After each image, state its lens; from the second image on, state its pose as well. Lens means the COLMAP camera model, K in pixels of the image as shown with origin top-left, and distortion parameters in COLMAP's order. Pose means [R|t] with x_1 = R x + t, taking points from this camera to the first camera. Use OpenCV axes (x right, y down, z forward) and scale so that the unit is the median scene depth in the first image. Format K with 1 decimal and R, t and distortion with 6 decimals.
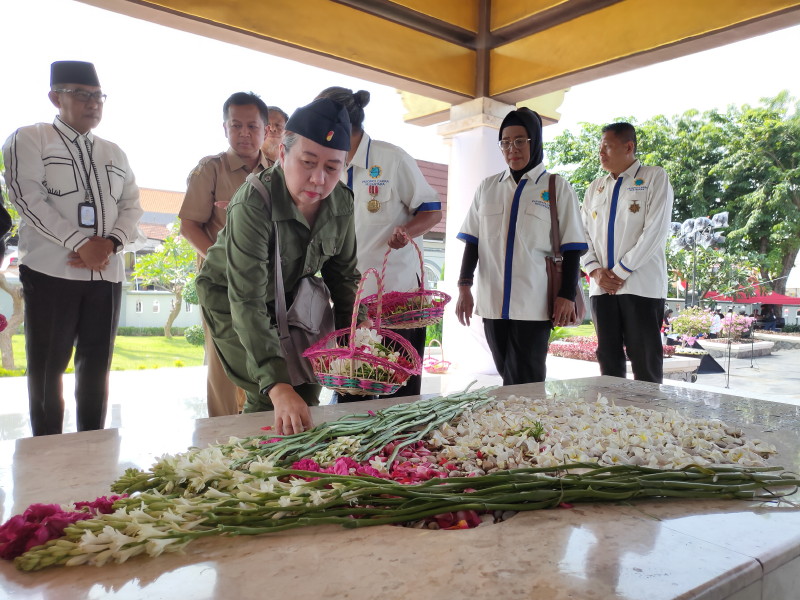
lens RADIAL K [[625.4, 0, 405.0], [0, 625.4, 316.7], [0, 0, 1]] dist [0.027957, -0.016971]
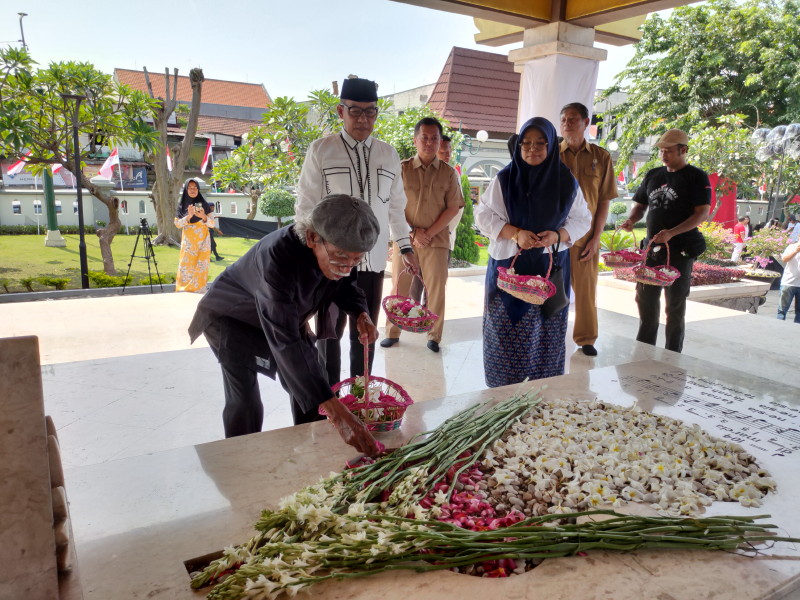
lens RADIAL K [[625.4, 0, 401.3], [0, 625.4, 312.7], [0, 0, 1]] dist [0.027957, -0.016971]
pose [[0.993792, 0.029049, -0.107393, 0.003154], [-0.007928, 0.981346, 0.192086, -0.342577], [0.110970, -0.190042, 0.975484, -0.185502]]
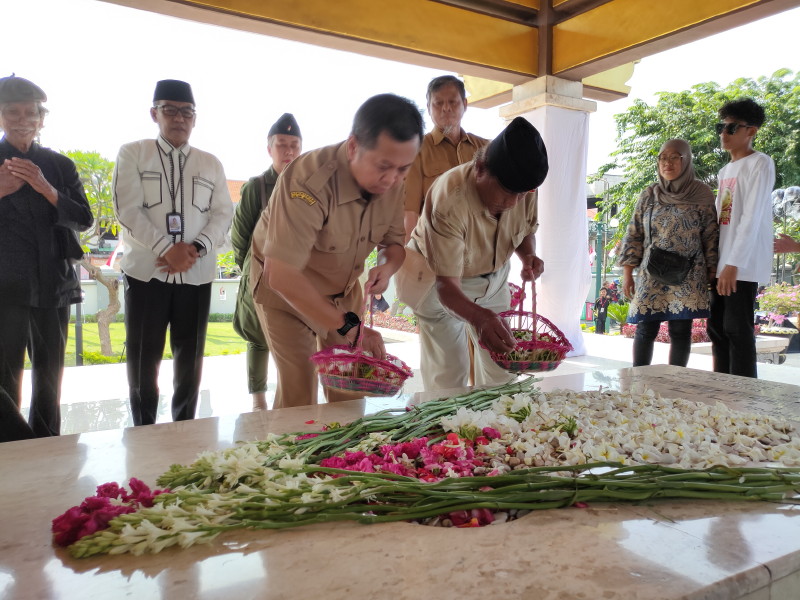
lens RADIAL K [[625.4, 0, 407.9], [0, 625.4, 313.6], [0, 0, 1]] dist [0.027957, -0.016971]
pose [[0.992556, -0.017663, -0.120498, 0.079559], [0.020912, 0.999450, 0.025752, -0.031875], [0.119977, -0.028080, 0.992379, -0.027854]]
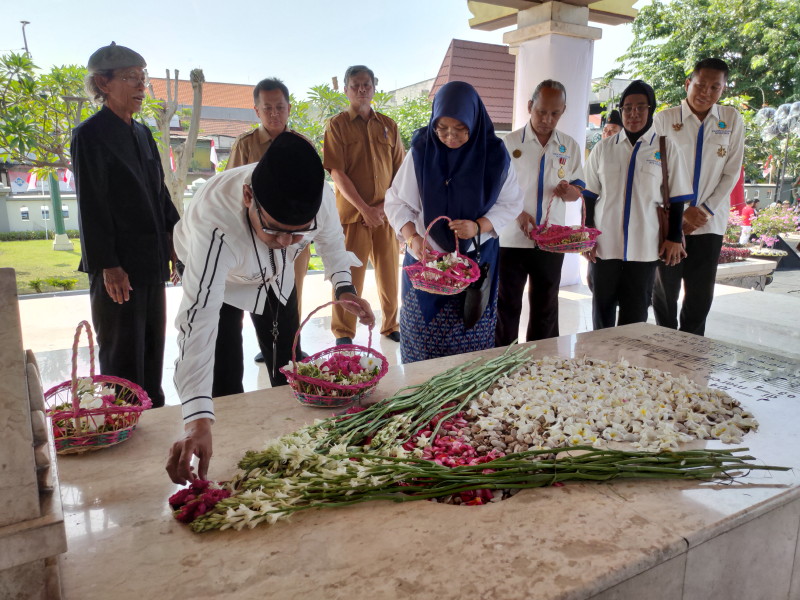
lens RADIAL K [[625.4, 0, 400.5], [0, 625.4, 322.8], [0, 0, 1]] dist [0.027957, -0.016971]
pose [[0.991758, 0.001545, -0.128114, 0.068486], [0.024463, 0.979248, 0.201184, -0.243688], [0.125766, -0.202660, 0.971139, -0.217957]]
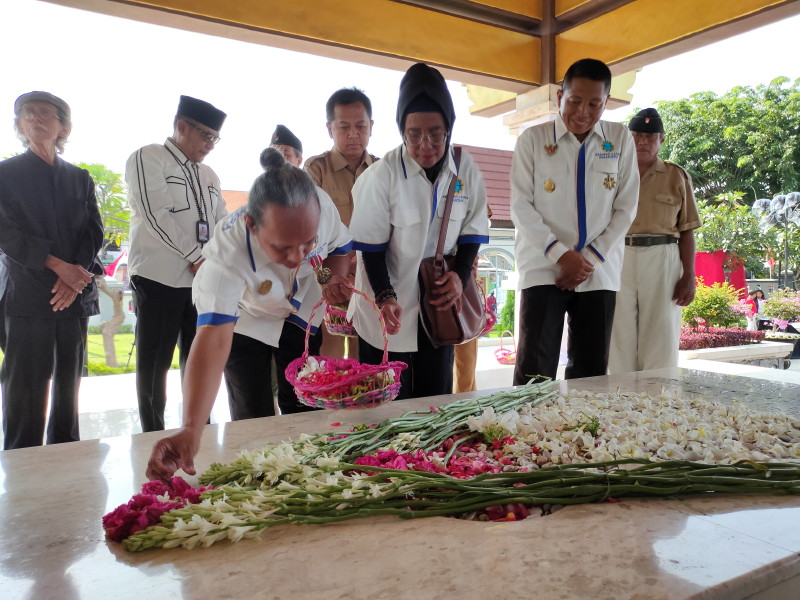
lens RADIAL K [[625.4, 0, 405.3], [0, 625.4, 316.3], [0, 0, 1]] dist [0.027957, -0.016971]
pose [[0.992101, -0.027292, -0.122437, 0.037385], [0.029330, 0.999459, 0.014874, -0.022975], [0.121965, -0.018347, 0.992365, -0.056878]]
